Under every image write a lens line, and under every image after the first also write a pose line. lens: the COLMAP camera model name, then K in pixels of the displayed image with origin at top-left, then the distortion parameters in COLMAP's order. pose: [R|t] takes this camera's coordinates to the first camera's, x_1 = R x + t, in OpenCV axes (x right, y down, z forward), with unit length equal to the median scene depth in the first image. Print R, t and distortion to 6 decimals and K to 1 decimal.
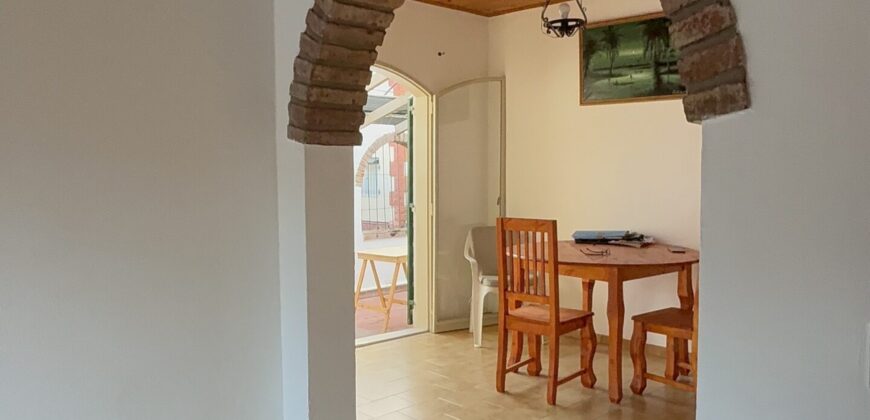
lens RADIAL K [[670.0, 0, 435.0], [0, 670.0, 210.0], [0, 0, 1]] dist [-0.034591, 0.007478]
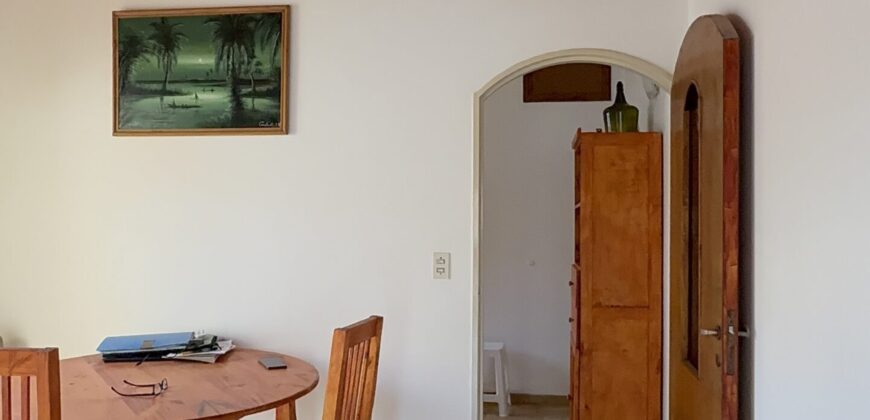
lens RADIAL K [[670.0, 0, 435.0], [0, 670.0, 210.0], [0, 0, 1]] dist [-0.034591, 0.007478]
pose [[0.791274, 0.016495, 0.611239, 0.078723], [0.031616, 0.997195, -0.067839, -0.035332], [-0.610643, 0.073004, 0.788533, 0.341010]]
